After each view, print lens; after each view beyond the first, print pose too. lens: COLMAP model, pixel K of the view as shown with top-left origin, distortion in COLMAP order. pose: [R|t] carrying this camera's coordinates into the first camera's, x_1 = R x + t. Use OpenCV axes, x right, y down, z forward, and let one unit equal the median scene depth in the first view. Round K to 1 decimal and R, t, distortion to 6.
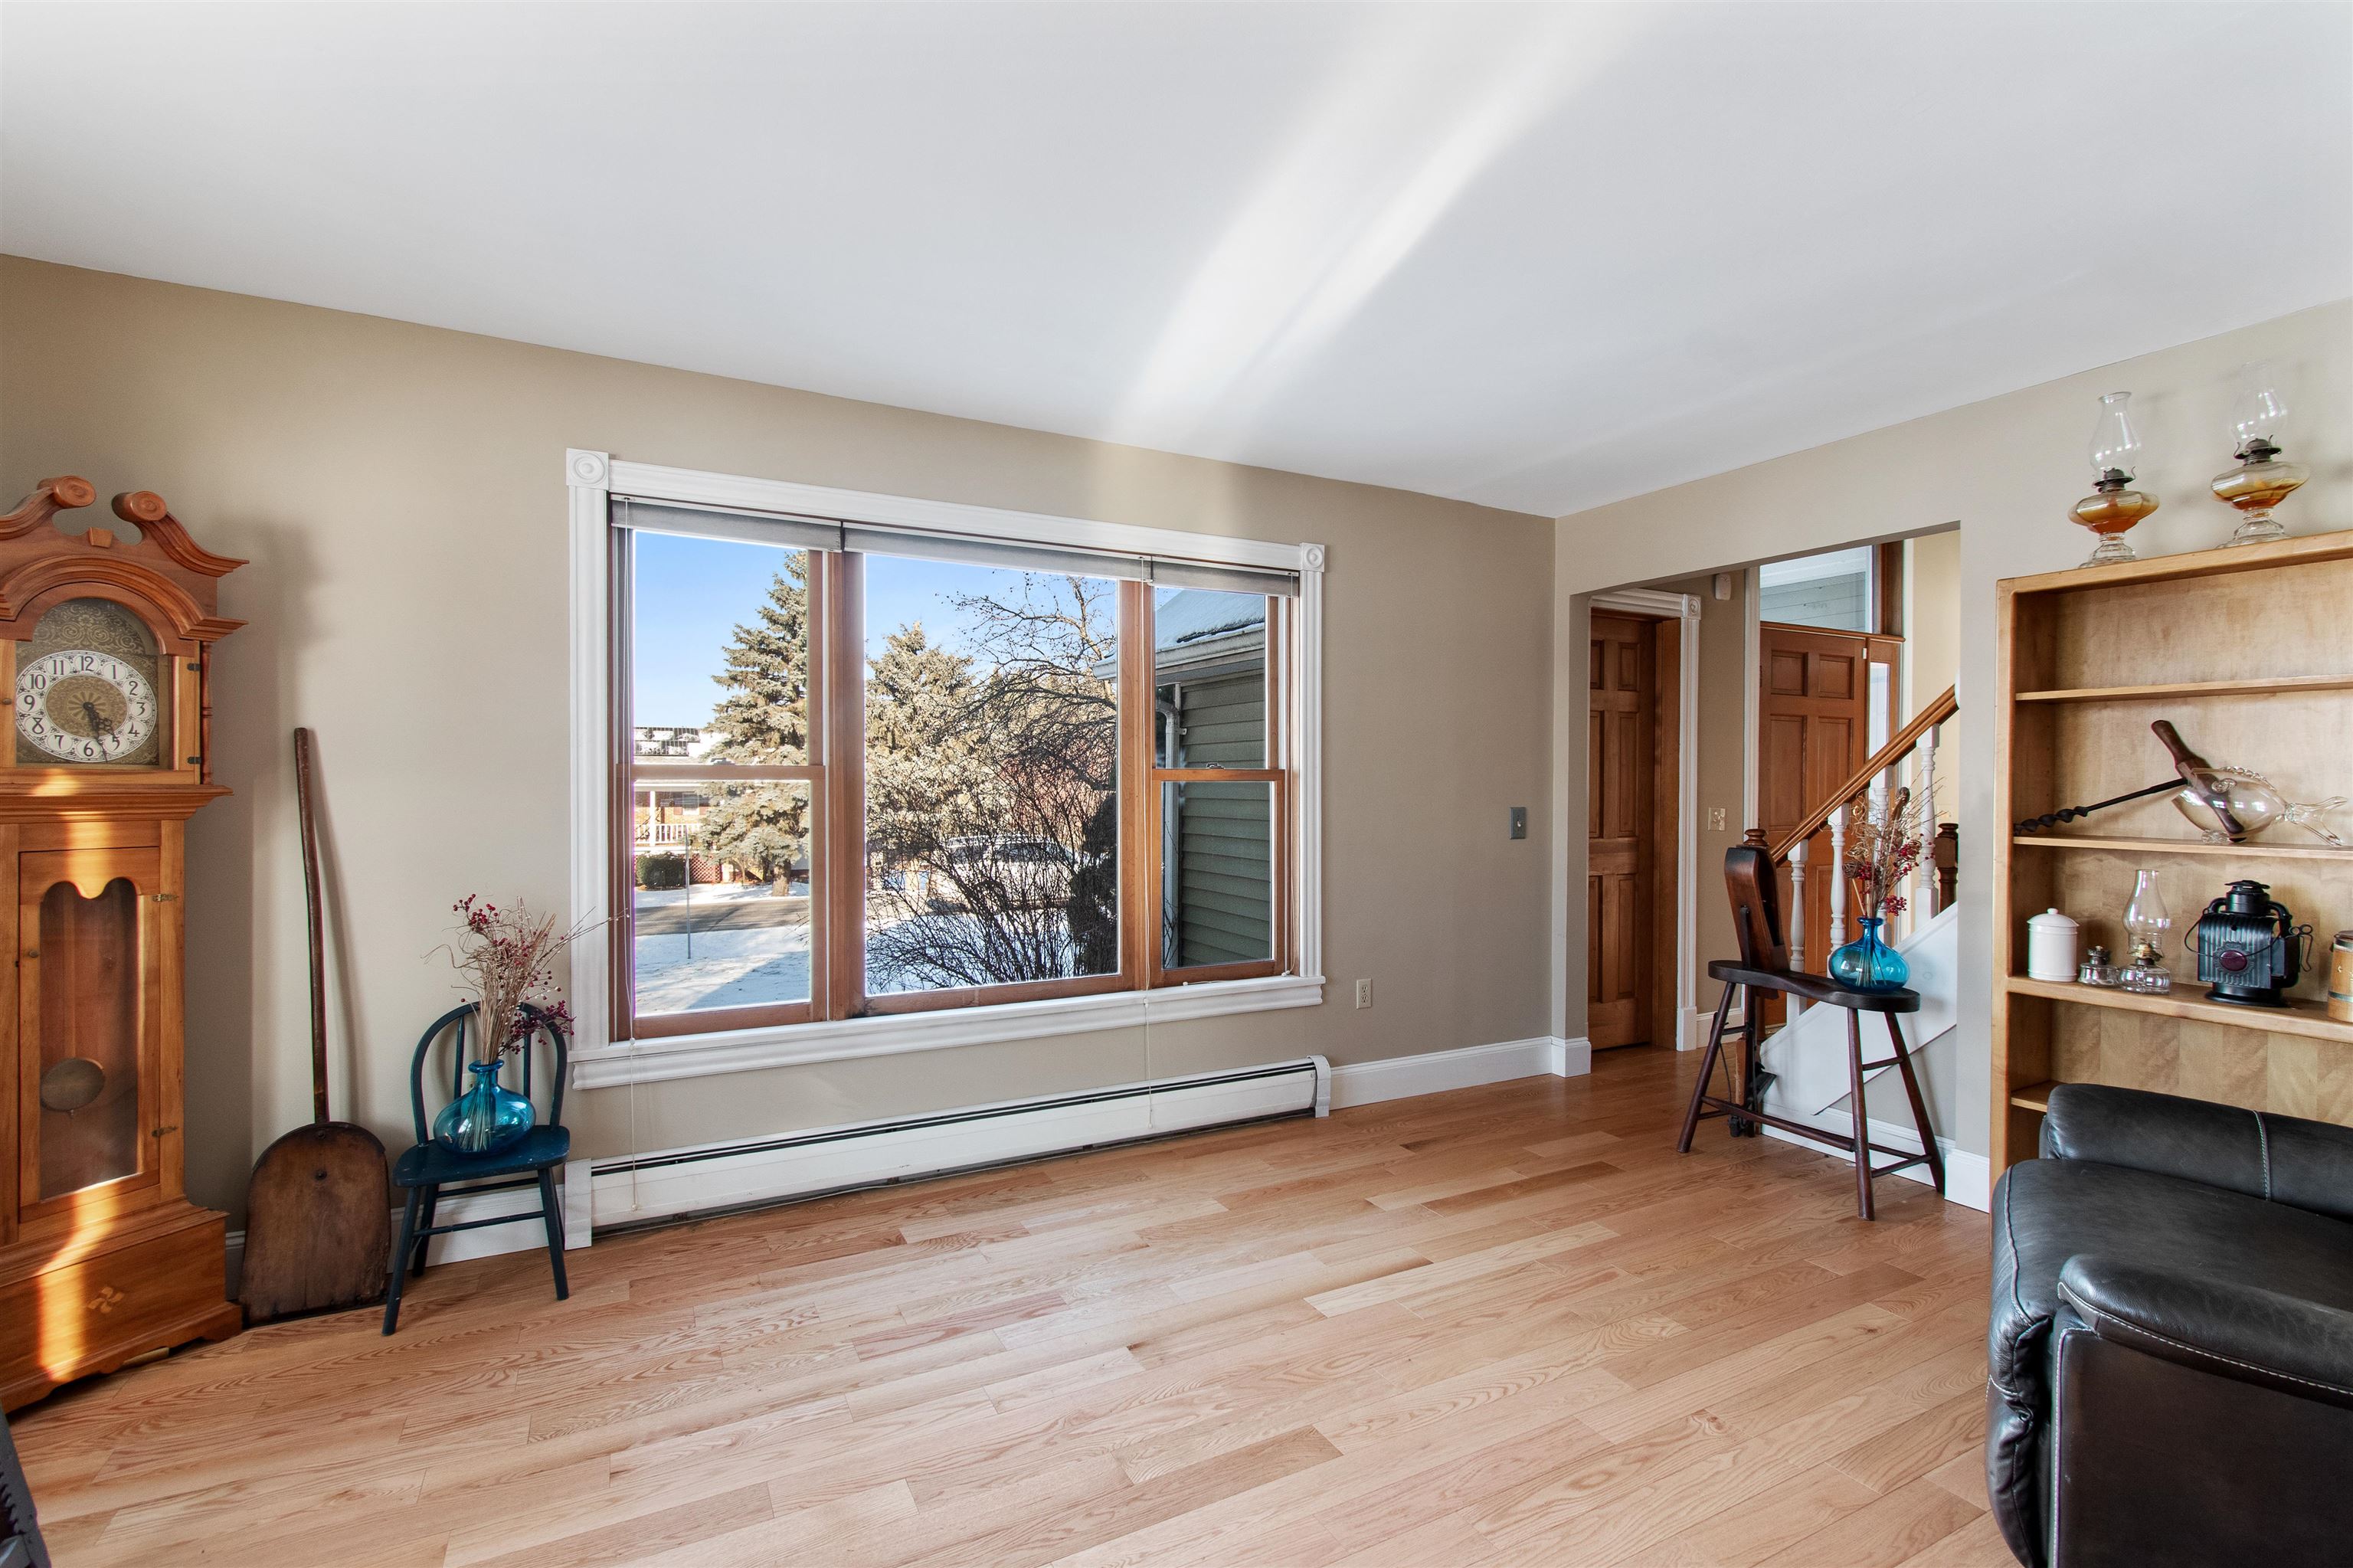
lens RADIAL K [[1082.8, 0, 1179.4], [0, 1082.8, 789.1], [0, 0, 1]] dist [0.003806, -0.000152]
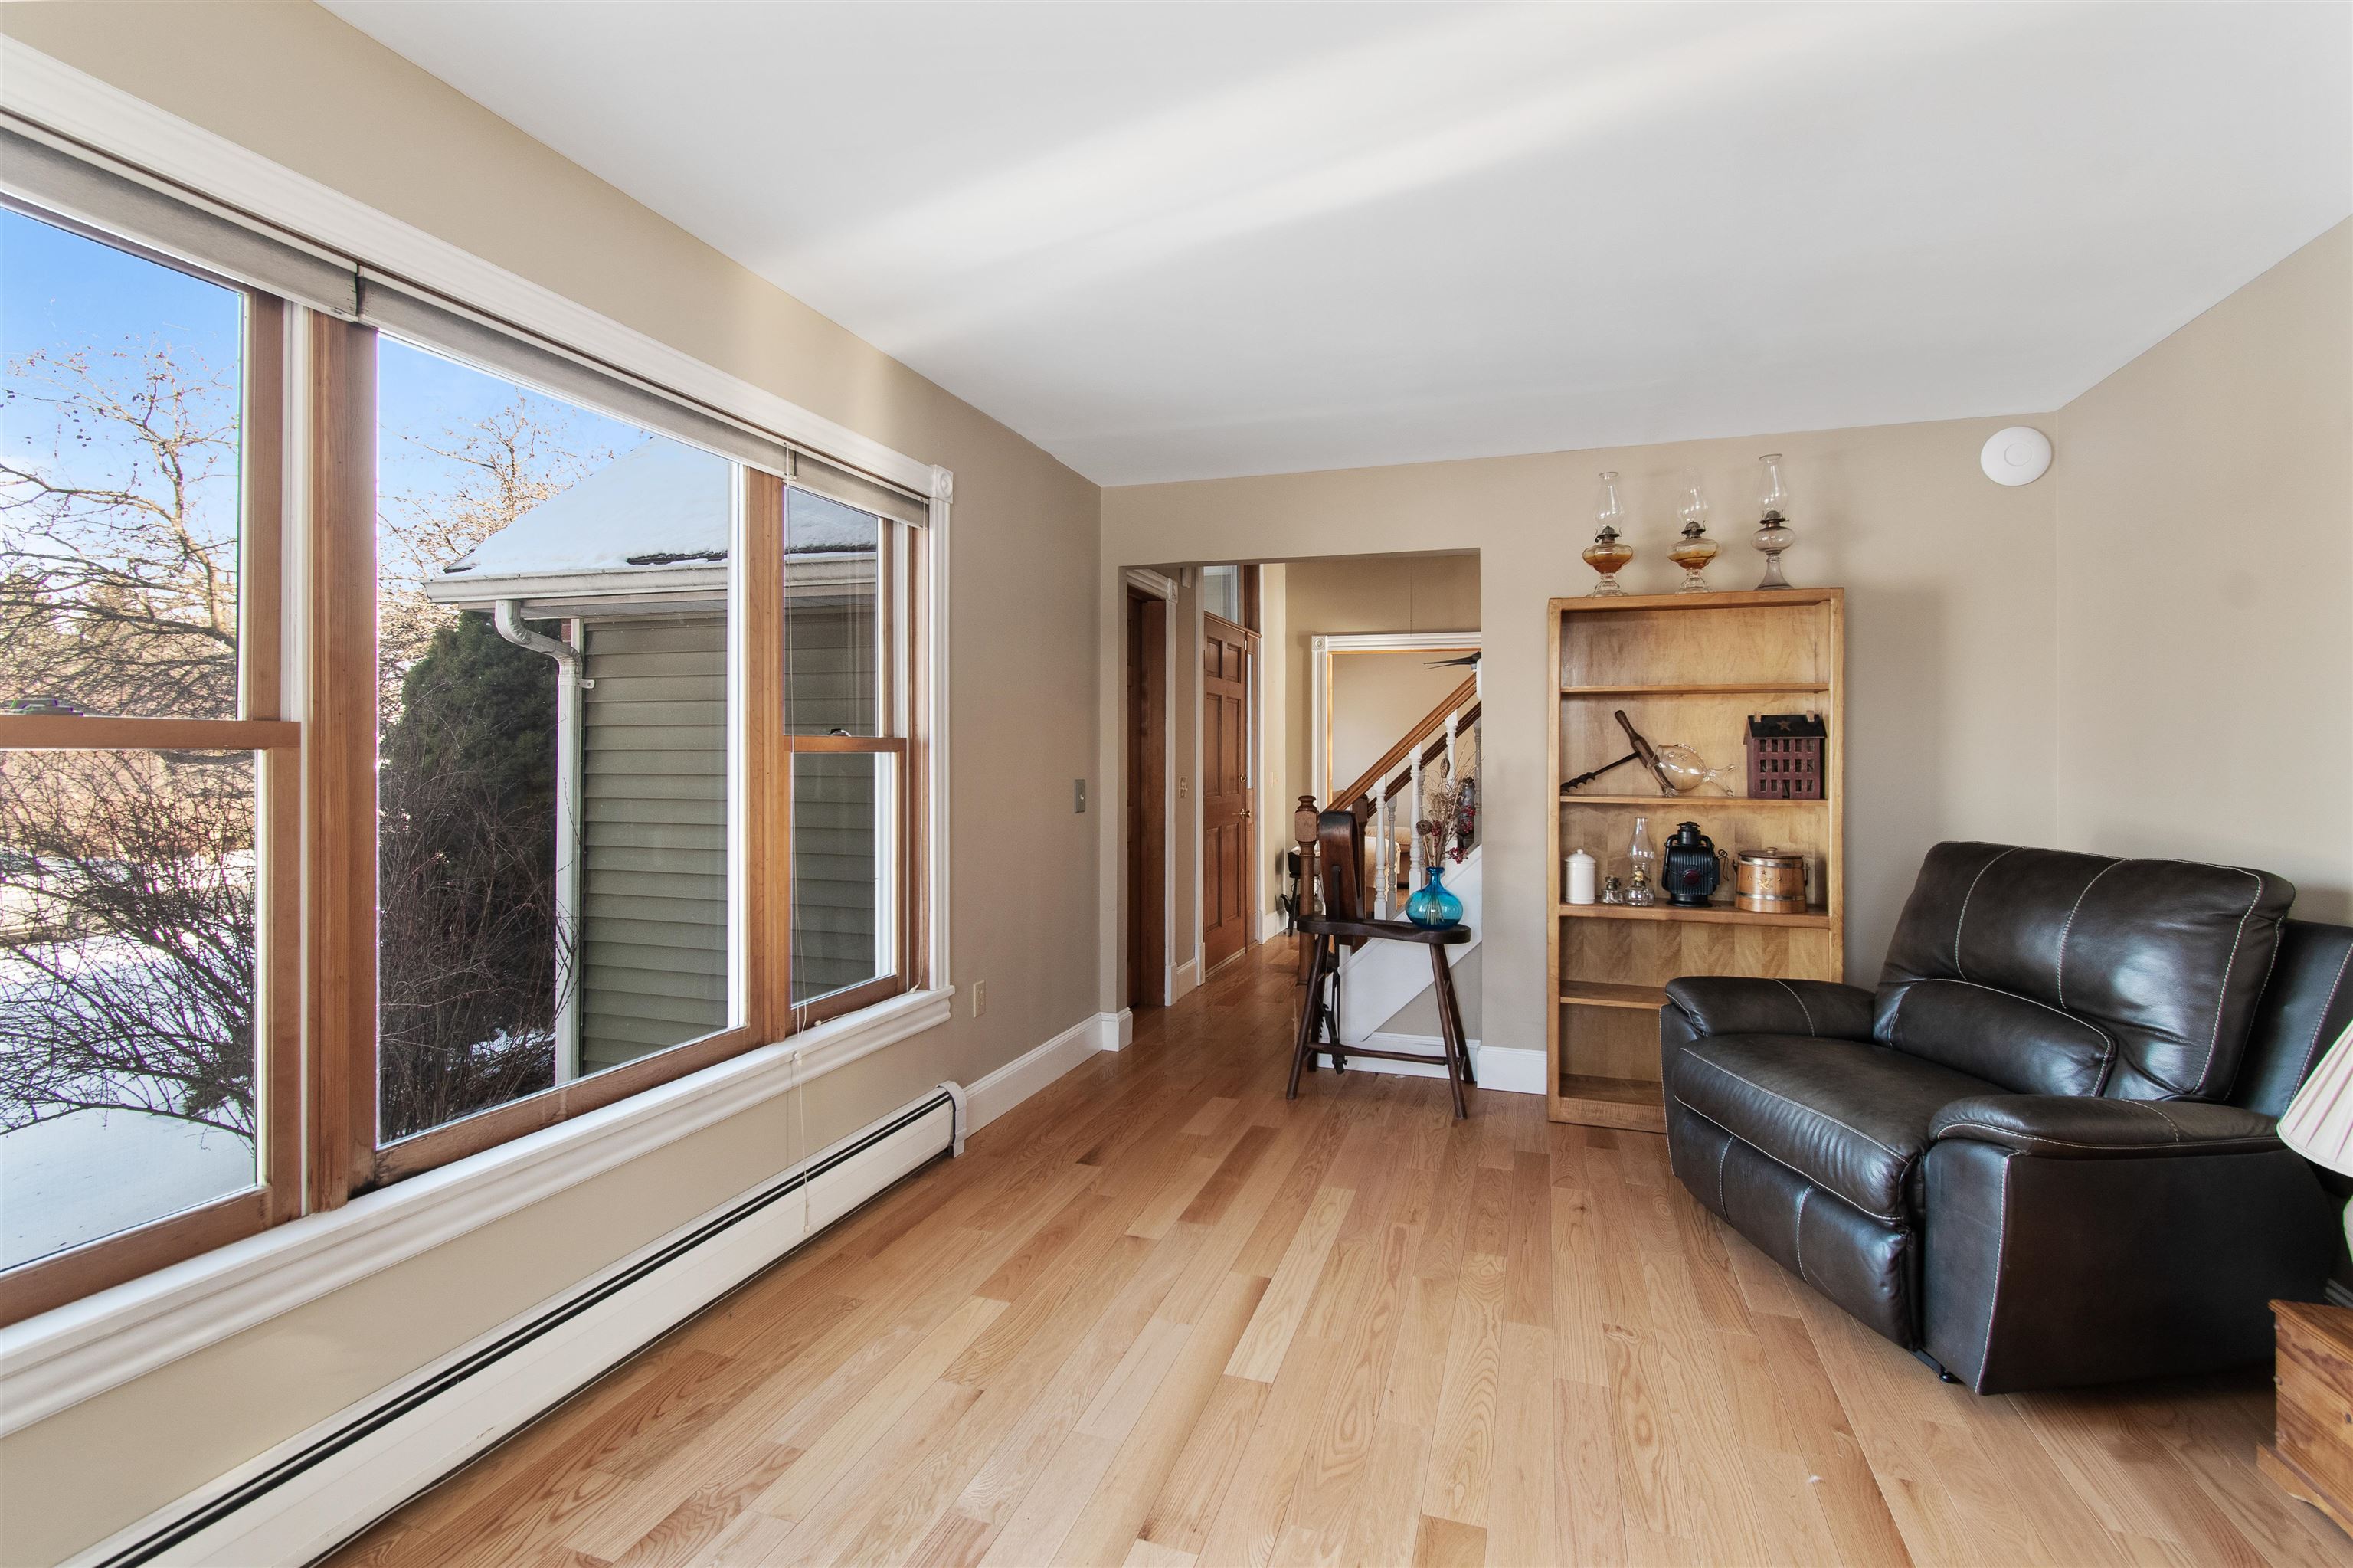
lens RADIAL K [[1072.6, 0, 1185.6], [0, 1072.6, 743.2], [0, 0, 1]] dist [0.001030, -0.000114]
pose [[0.711143, 0.007279, 0.703009, -0.386231], [0.002797, 0.999909, -0.013182, -0.003433], [-0.703041, 0.011340, 0.711058, 0.337801]]
